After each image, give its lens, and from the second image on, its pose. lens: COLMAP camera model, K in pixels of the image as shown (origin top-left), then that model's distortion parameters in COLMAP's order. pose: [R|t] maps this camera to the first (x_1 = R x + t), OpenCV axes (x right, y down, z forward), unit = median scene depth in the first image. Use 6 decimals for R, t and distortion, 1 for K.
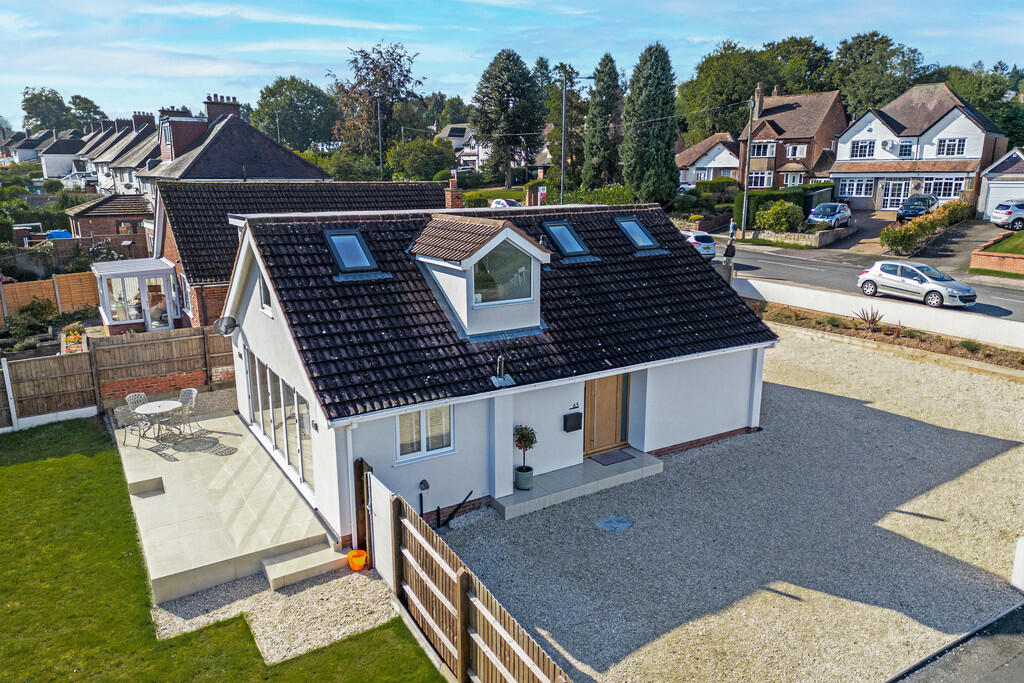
lens RADIAL K [[710.8, 0, 509.0], [0, 710.8, 338.3], [0, 0, 1]] dist [0.072214, -0.073014]
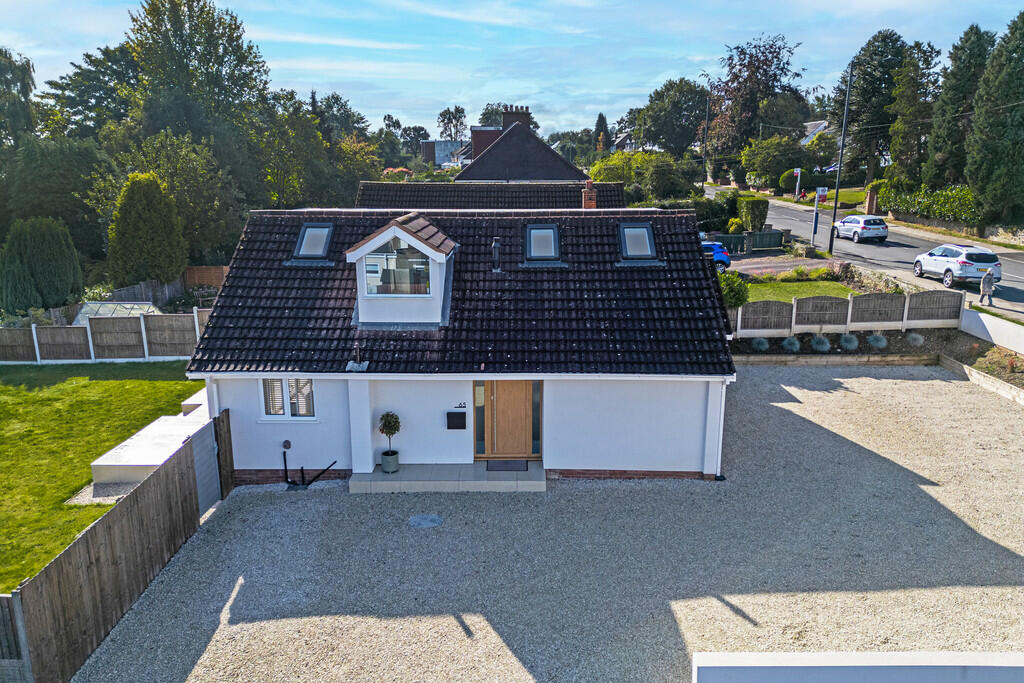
lens RADIAL K [[710.8, 0, 509.0], [0, 710.8, 338.3], [0, 0, 1]] dist [0.072214, -0.073014]
pose [[0.840246, 0.122811, -0.528113, 0.370795], [-0.122668, 0.991814, 0.035474, -0.024171], [0.528147, 0.034975, 0.848433, 0.094632]]
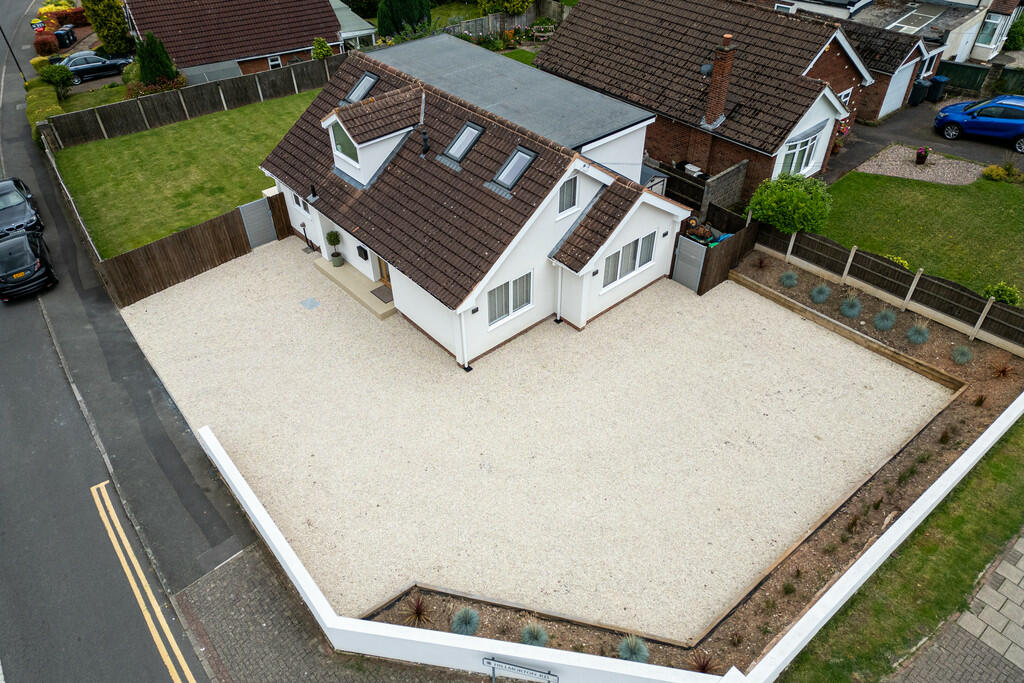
lens RADIAL K [[710.8, 0, 509.0], [0, 710.8, 338.3], [0, 0, 1]] dist [0.072214, -0.073014]
pose [[0.161555, 0.640330, -0.750918, 0.779312], [-0.207971, 0.765916, 0.608376, -0.409860], [0.964701, 0.057883, 0.256908, 0.504772]]
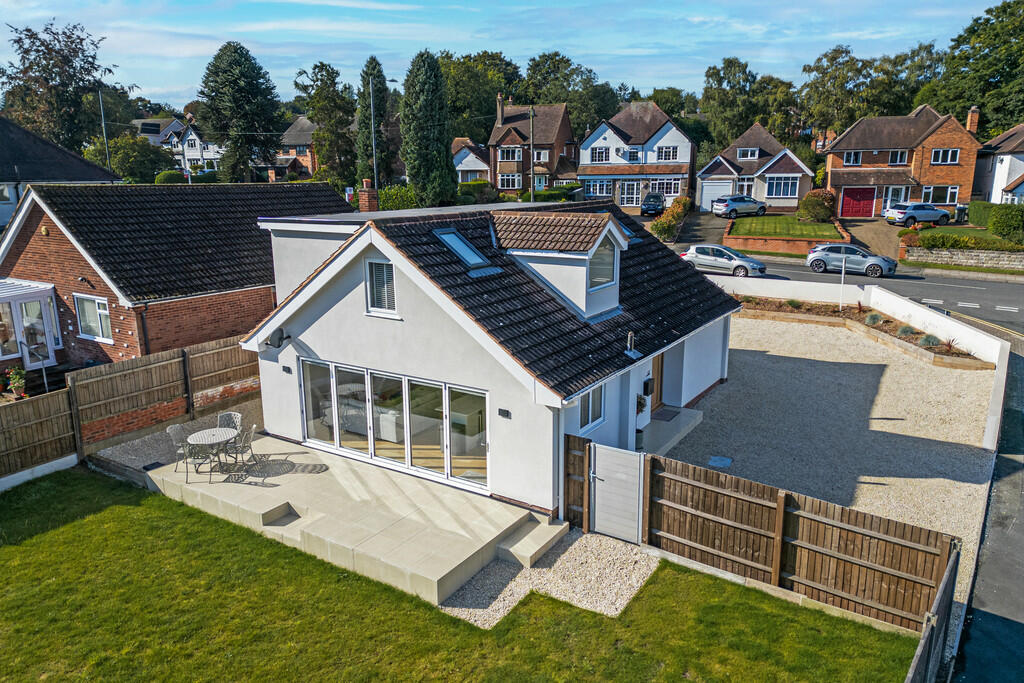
lens RADIAL K [[708.8, 0, 507.4], [0, 708.8, 343.1], [0, 0, 1]] dist [0.070211, -0.059604]
pose [[0.905135, -0.101715, 0.412776, -0.322086], [0.100253, 0.994641, 0.025262, -0.003176], [-0.413133, 0.018516, 0.910482, 0.023207]]
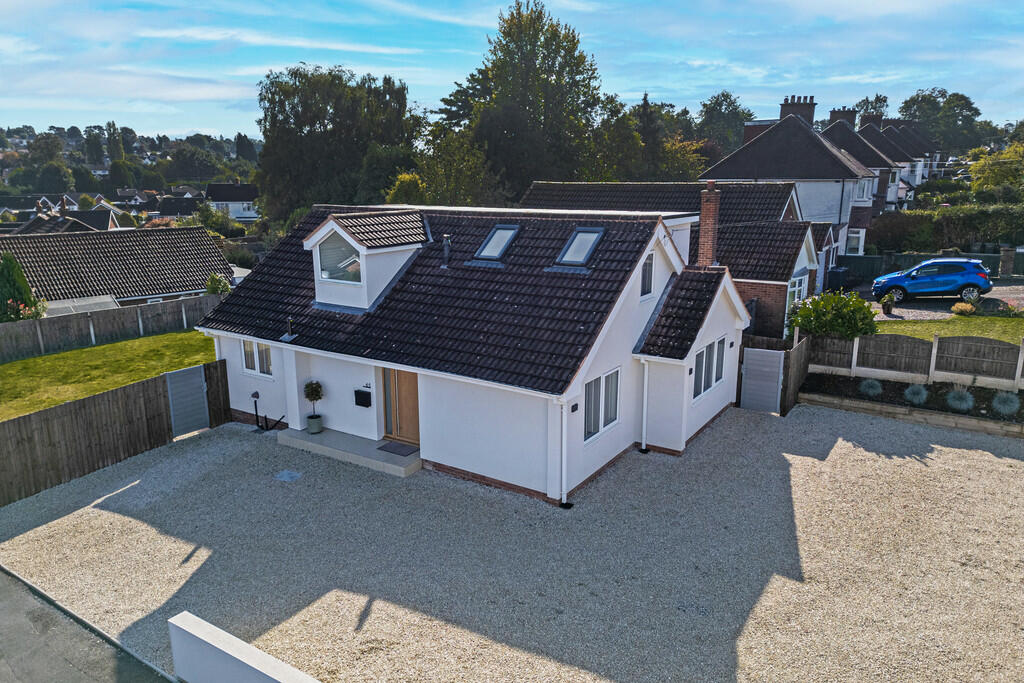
lens RADIAL K [[710.8, 0, 509.0], [0, 710.8, 338.3], [0, 0, 1]] dist [0.072214, -0.073014]
pose [[0.422500, 0.205474, -0.882765, 0.636836], [-0.203197, 0.970646, 0.128677, -0.090944], [0.883292, 0.125009, 0.451849, 0.375055]]
